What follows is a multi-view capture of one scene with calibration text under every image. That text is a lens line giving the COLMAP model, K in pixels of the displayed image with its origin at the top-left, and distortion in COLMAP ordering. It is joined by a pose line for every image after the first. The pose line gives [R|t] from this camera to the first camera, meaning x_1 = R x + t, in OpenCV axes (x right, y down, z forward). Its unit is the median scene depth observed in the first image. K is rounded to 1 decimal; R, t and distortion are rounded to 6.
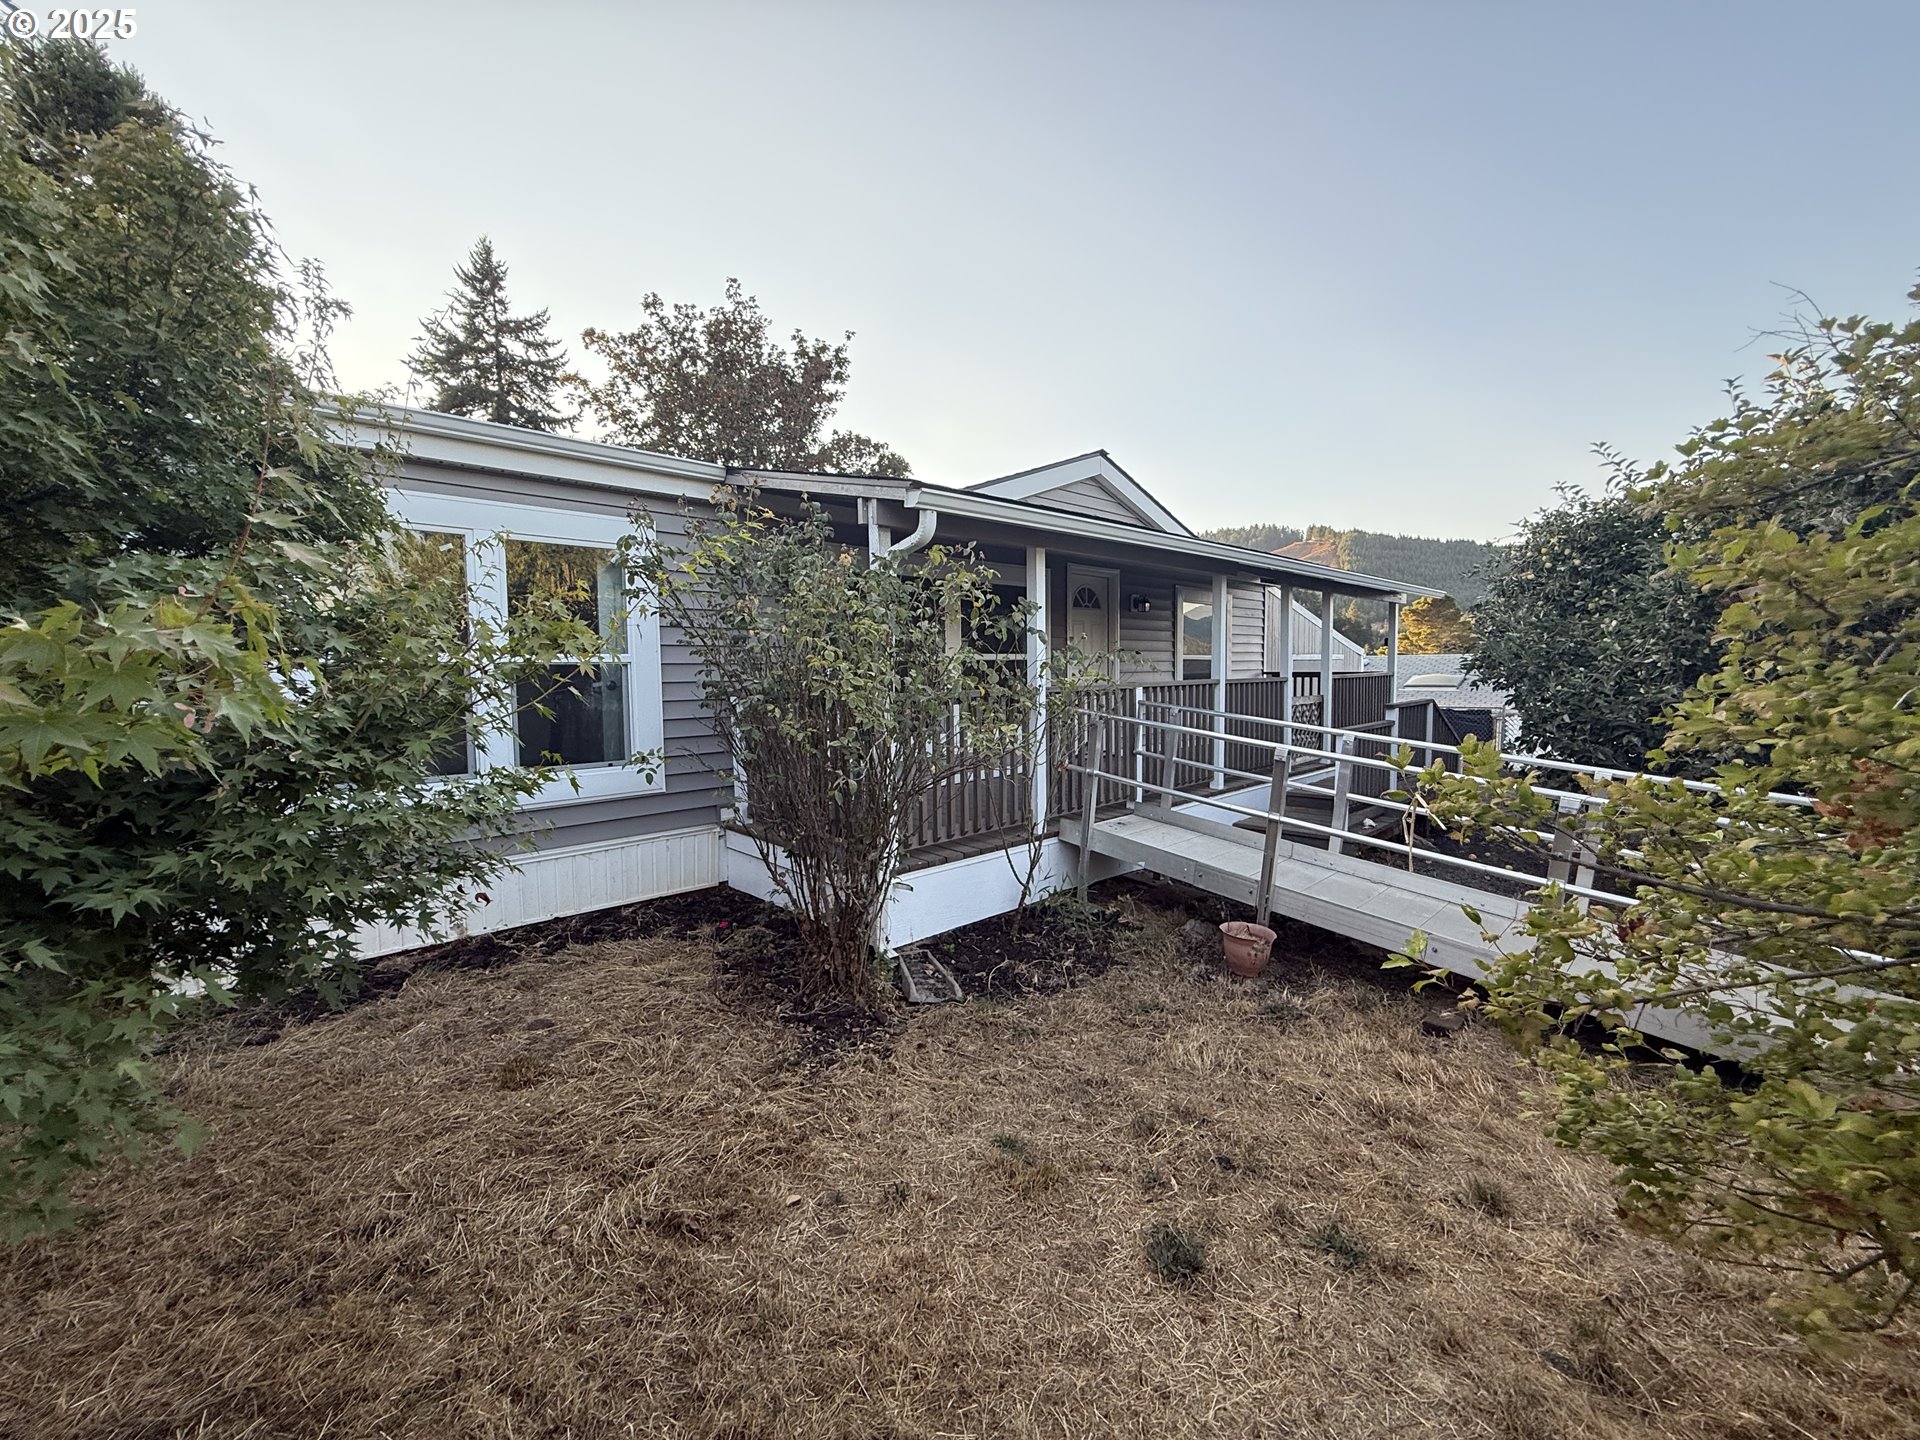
lens RADIAL K [[760.7, 0, 951.1], [0, 760.7, 718.4], [0, 0, 1]] dist [-0.002581, 0.000283]
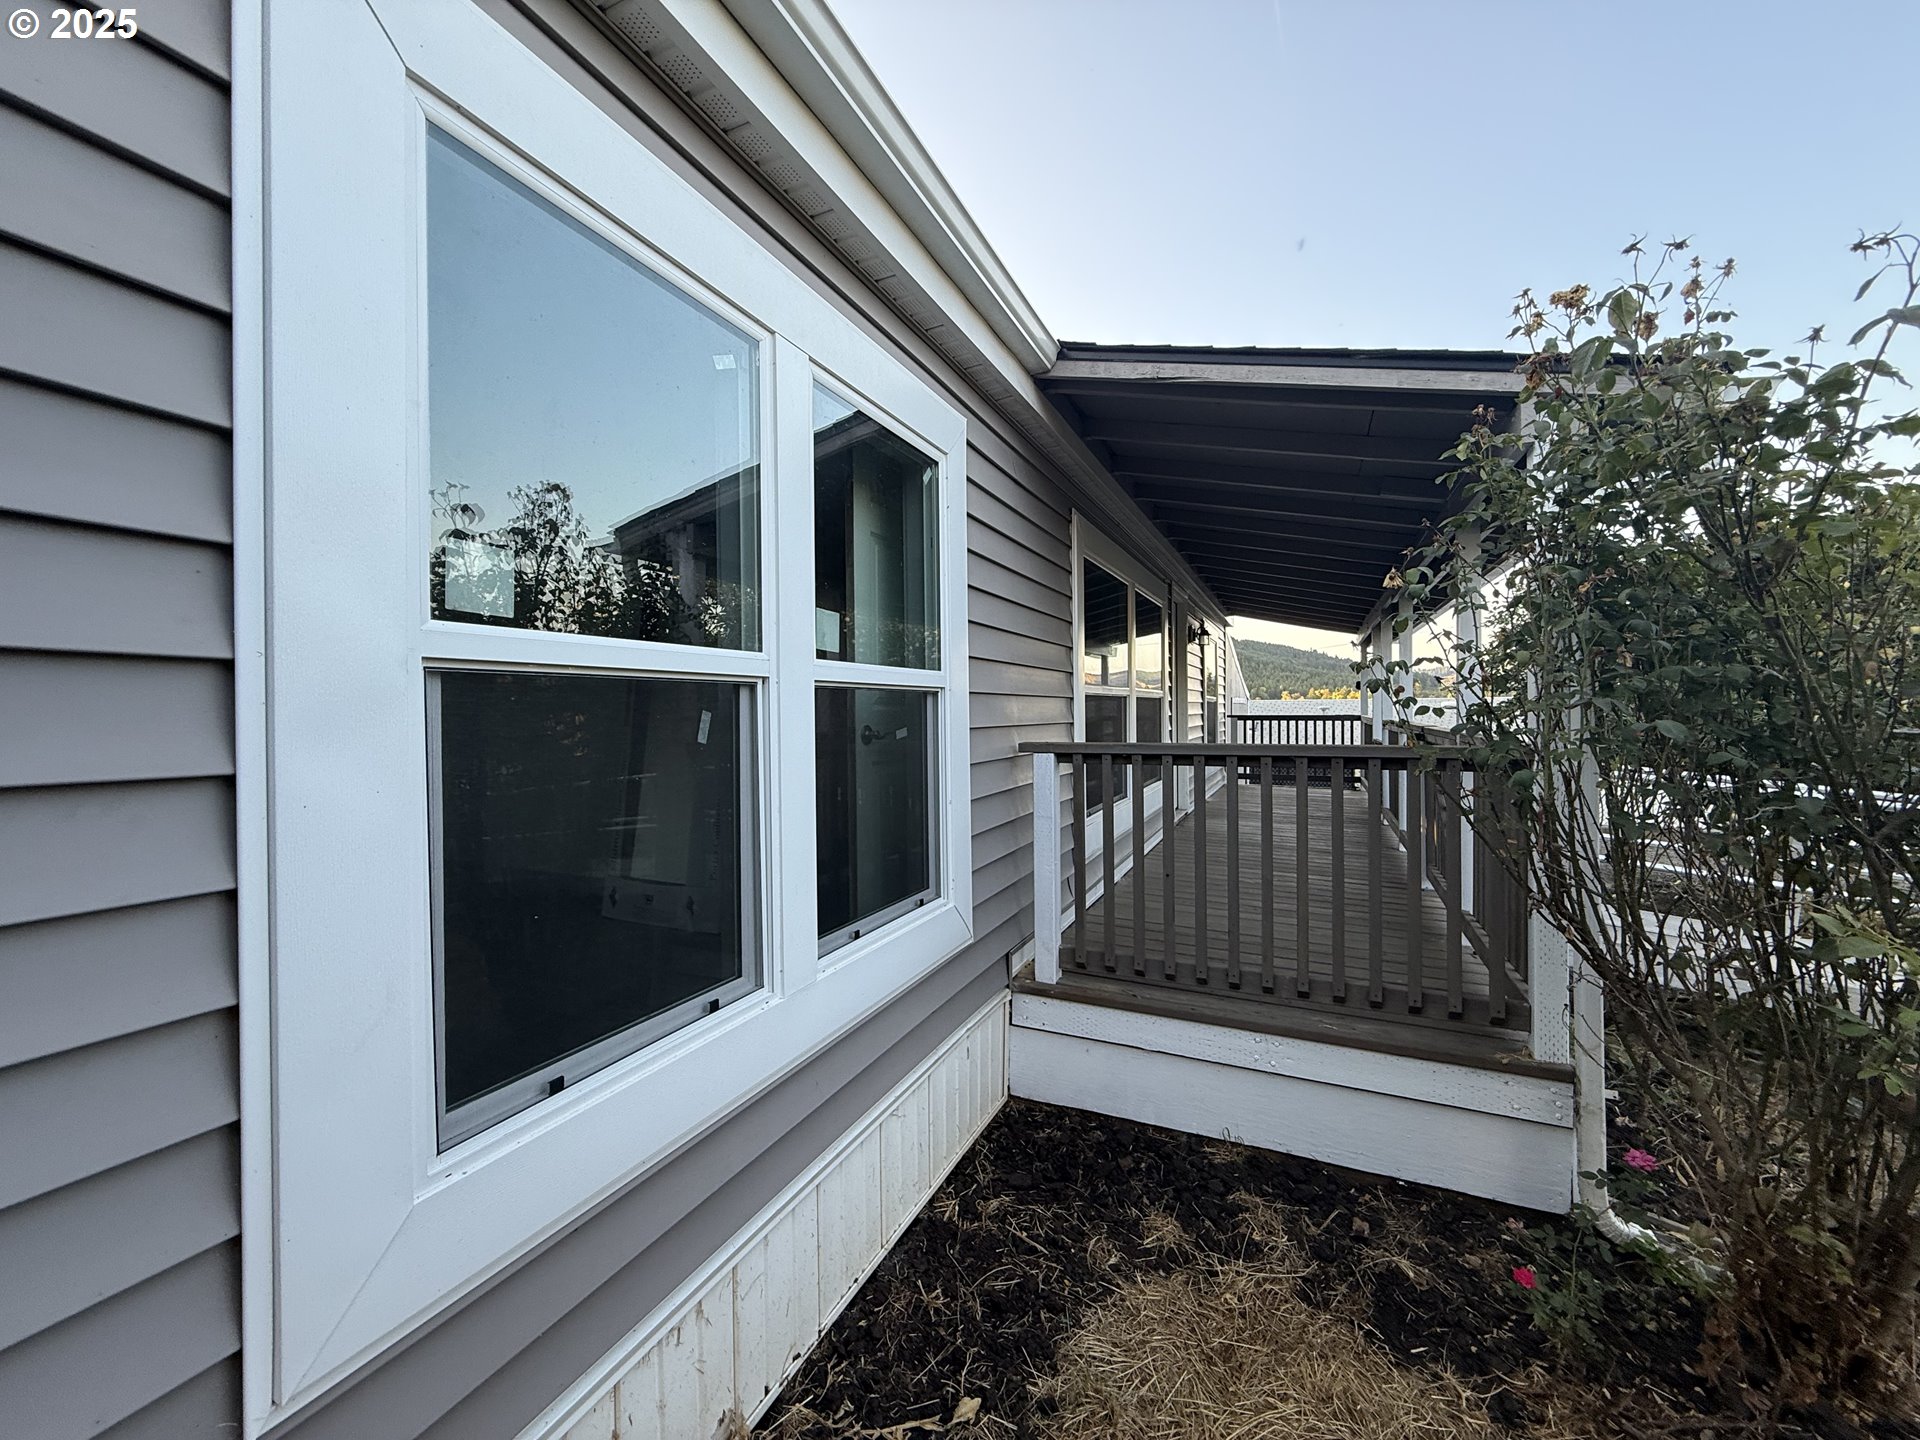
lens RADIAL K [[760.7, 0, 951.1], [0, 760.7, 718.4], [0, 0, 1]] dist [-0.002581, 0.000283]
pose [[0.929225, -0.014961, 0.369213, -0.569389], [0.048339, 0.995515, -0.081319, -0.008225], [-0.366340, 0.093411, 0.925780, 0.528889]]
